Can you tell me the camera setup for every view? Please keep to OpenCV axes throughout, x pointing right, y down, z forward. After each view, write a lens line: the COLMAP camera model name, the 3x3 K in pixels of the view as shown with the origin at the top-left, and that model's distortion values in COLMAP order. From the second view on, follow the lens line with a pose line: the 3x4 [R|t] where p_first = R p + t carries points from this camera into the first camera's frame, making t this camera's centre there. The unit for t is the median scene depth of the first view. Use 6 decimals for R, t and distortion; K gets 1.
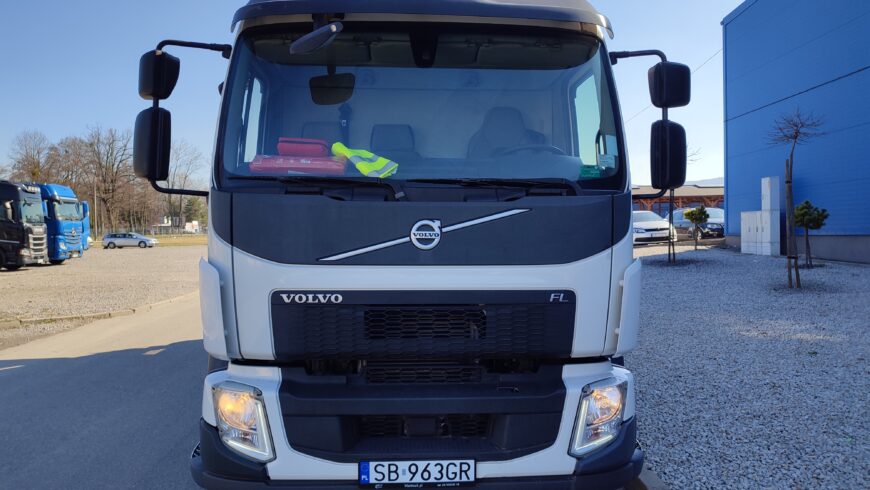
lens RADIAL K [[630.0, 0, 435.0], [0, 630.0, 245.0], [0, 0, 1]] dist [0.022522, -0.005348]
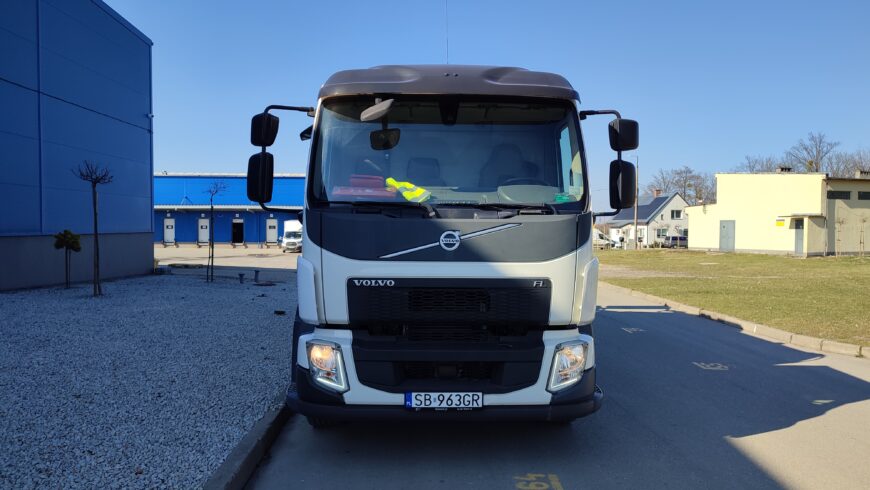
lens RADIAL K [[630.0, 0, 435.0], [0, 630.0, 245.0], [0, 0, 1]] dist [0.022522, -0.005348]
pose [[0.999689, 0.004212, -0.024572, -0.013443], [-0.004432, 0.999950, -0.008935, 0.006937], [0.024533, 0.009041, 0.999658, -0.483825]]
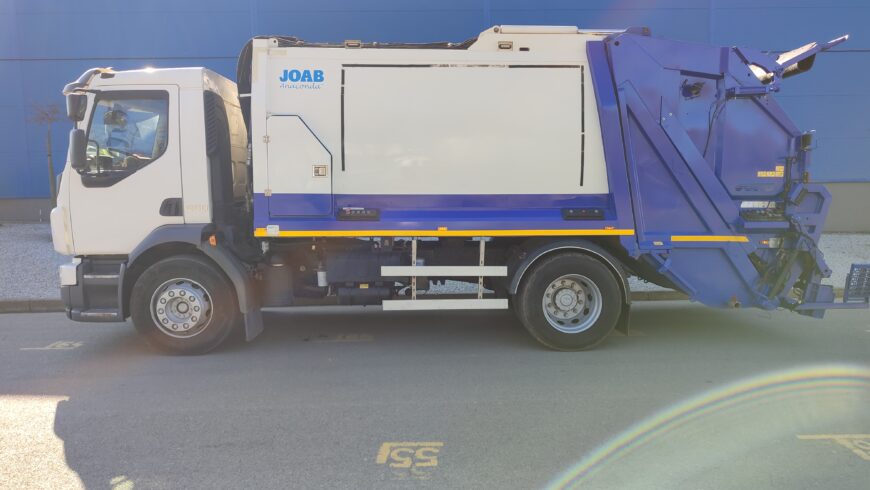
lens RADIAL K [[630.0, 0, 435.0], [0, 630.0, 245.0], [0, 0, 1]] dist [0.022522, -0.005348]
pose [[-0.014244, 0.105545, -0.994313, 2.448919], [-0.021704, 0.994146, 0.105838, -0.105016], [0.999663, 0.023089, -0.011870, 2.349953]]
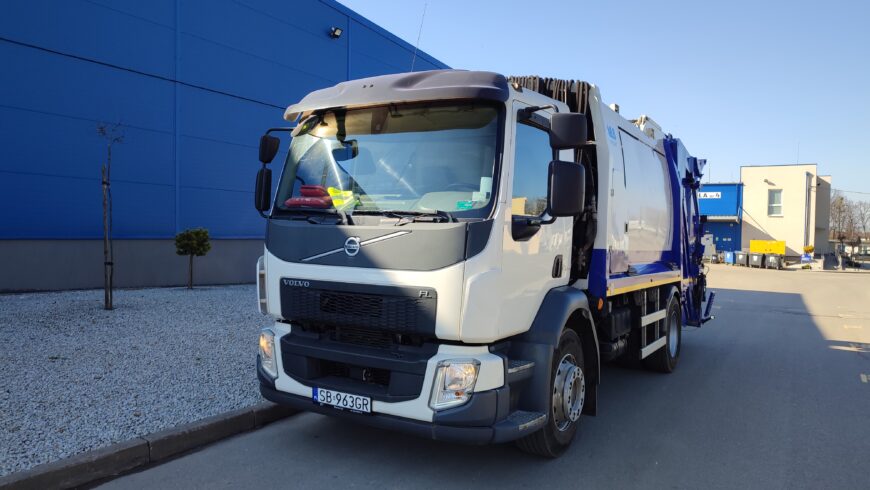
lens RADIAL K [[630.0, 0, 435.0], [0, 630.0, 245.0], [0, 0, 1]] dist [0.022522, -0.005348]
pose [[0.825226, 0.028760, -0.564069, 1.012420], [-0.041520, 0.999090, -0.009803, -0.014339], [0.563274, 0.031509, 0.825669, -0.159630]]
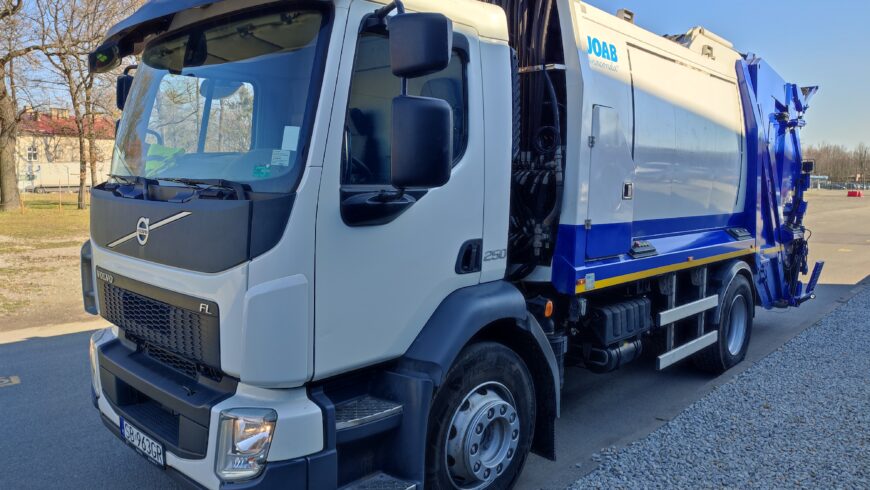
lens RADIAL K [[623.9, 0, 440.9], [0, 623.9, 244.7], [0, 0, 1]] dist [0.057384, -0.078361]
pose [[0.697781, 0.089705, -0.710672, 1.095689], [-0.037784, 0.995356, 0.088541, -0.106063], [0.715314, -0.034930, 0.697930, 0.602901]]
